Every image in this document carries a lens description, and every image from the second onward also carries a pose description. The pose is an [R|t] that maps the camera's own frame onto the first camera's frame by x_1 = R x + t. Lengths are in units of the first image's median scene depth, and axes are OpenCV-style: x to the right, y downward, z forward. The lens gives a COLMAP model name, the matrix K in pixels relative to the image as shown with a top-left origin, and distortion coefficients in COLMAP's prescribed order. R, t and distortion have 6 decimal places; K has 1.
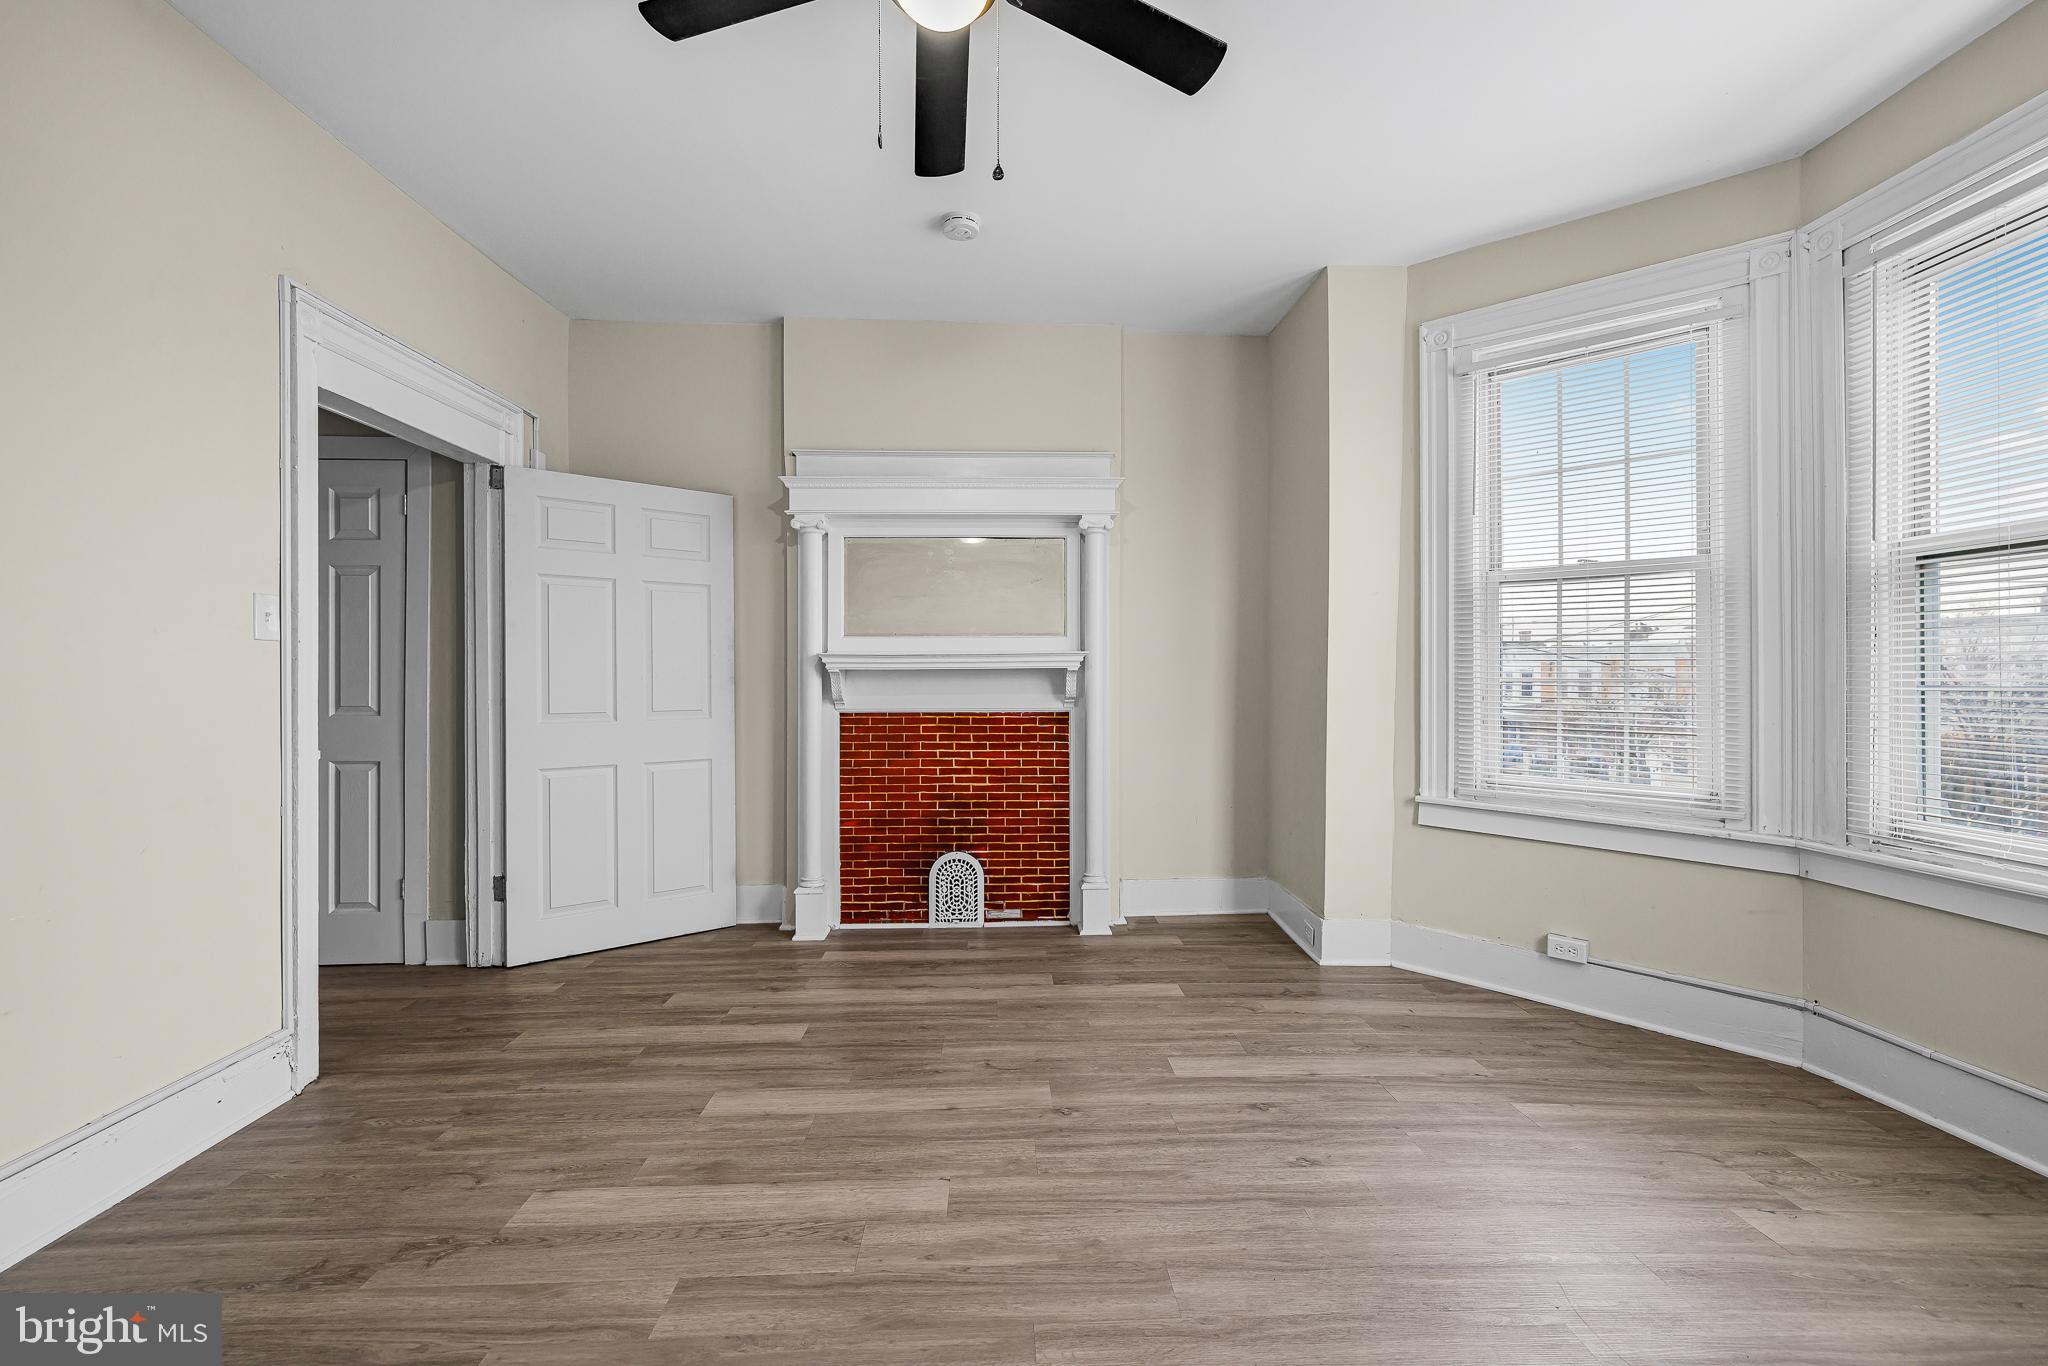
lens RADIAL K [[866.7, 0, 1026.8], [0, 866.7, 675.6], [0, 0, 1]] dist [0.000922, 0.000276]
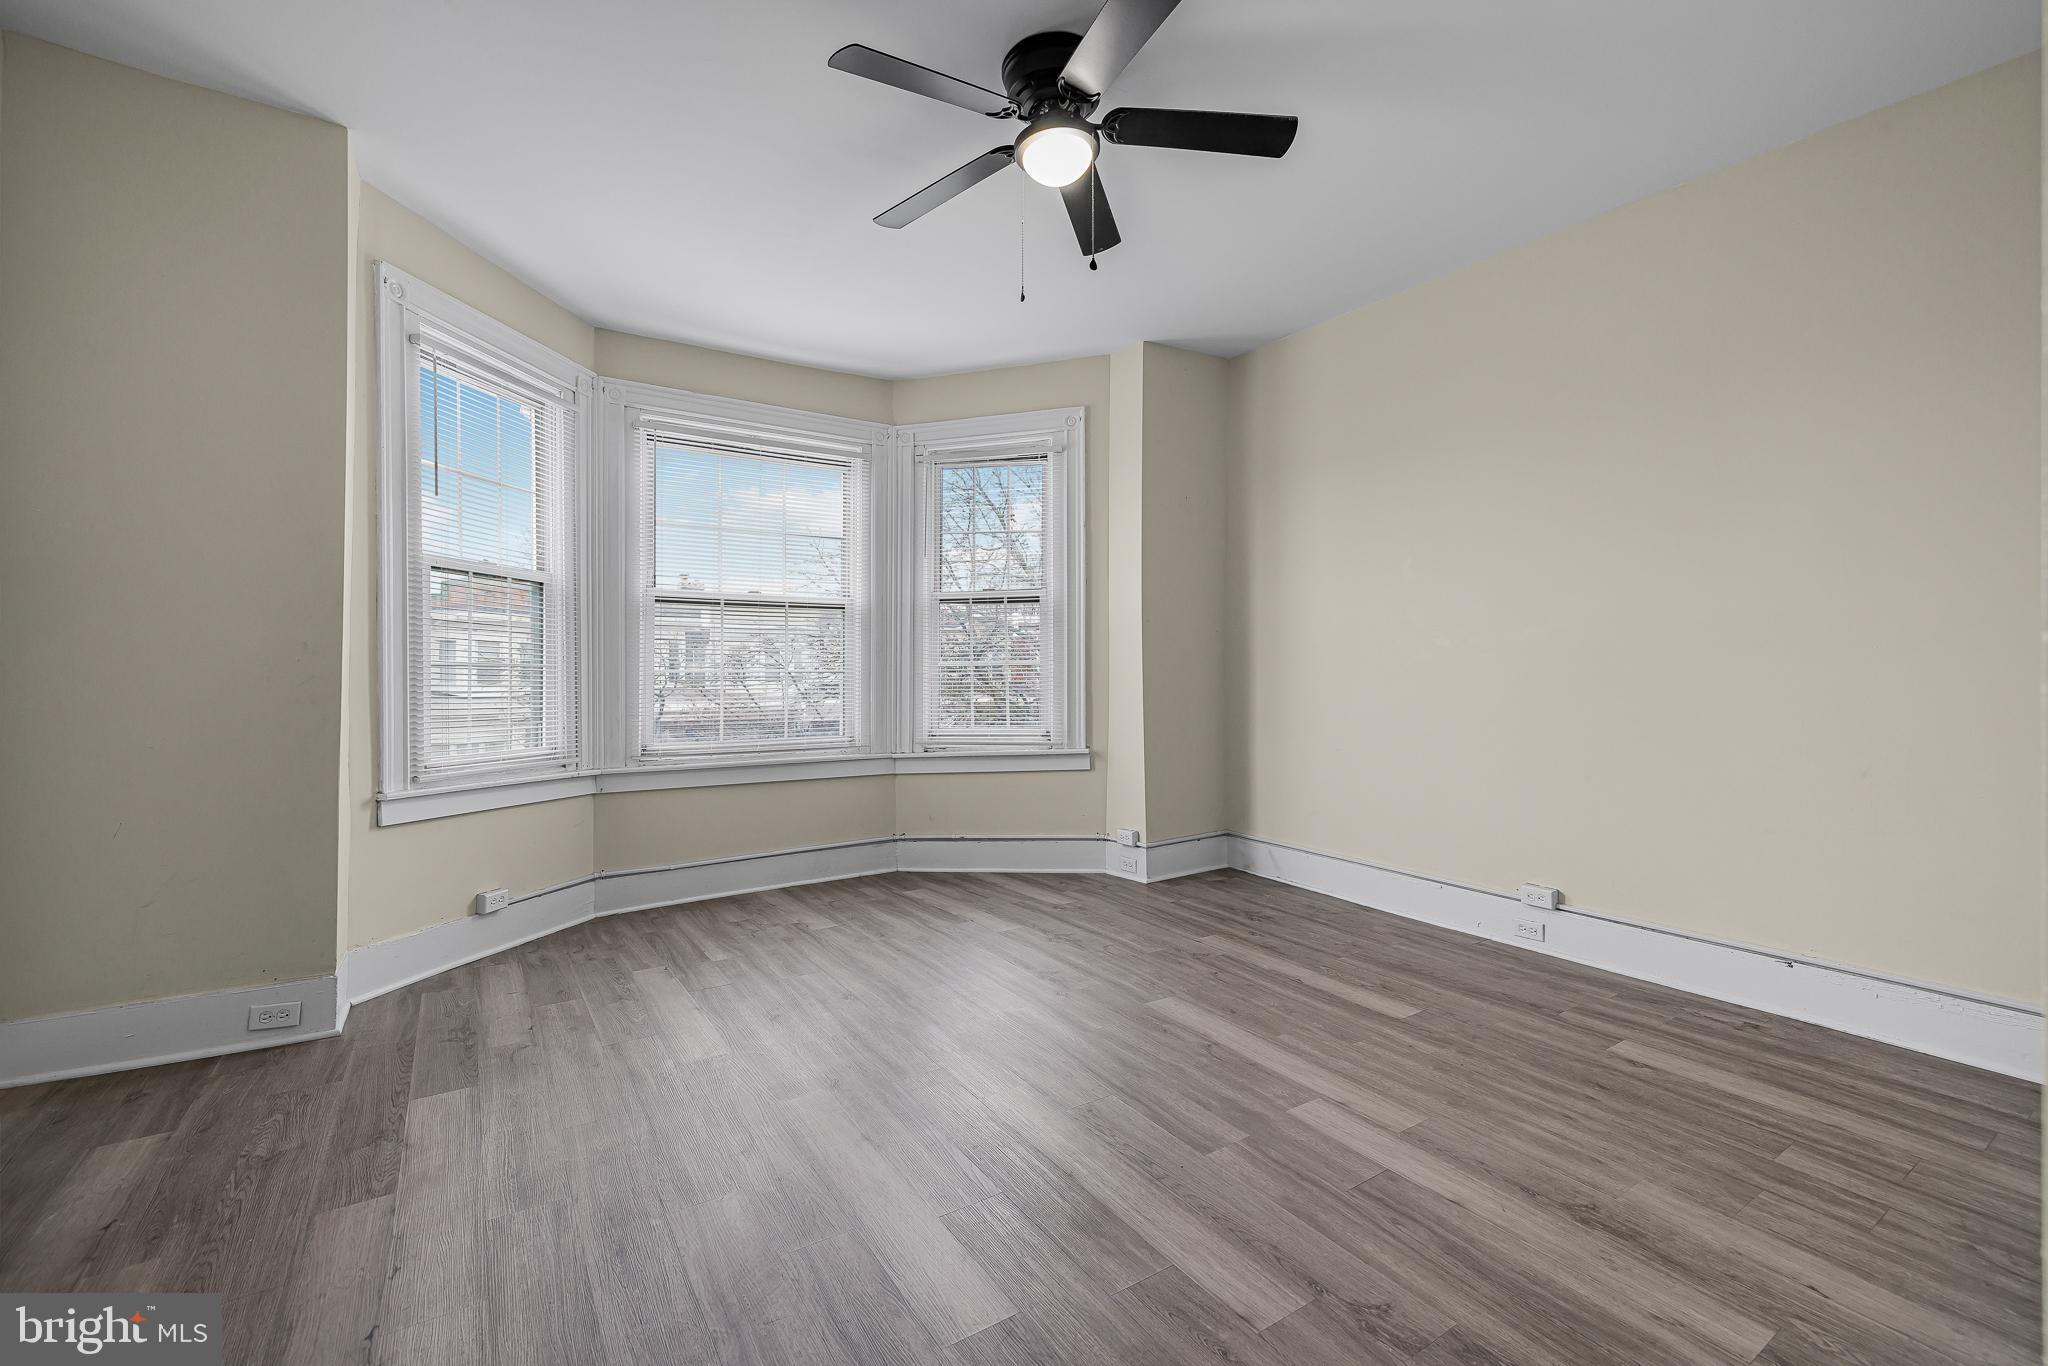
lens RADIAL K [[866.7, 0, 1026.8], [0, 866.7, 675.6], [0, 0, 1]] dist [0.000922, 0.000276]
pose [[-0.525971, -0.000641, 0.850502, -0.936008], [-0.007246, 0.999967, -0.003728, 0.027171], [-0.850472, -0.008124, -0.525958, 1.338411]]
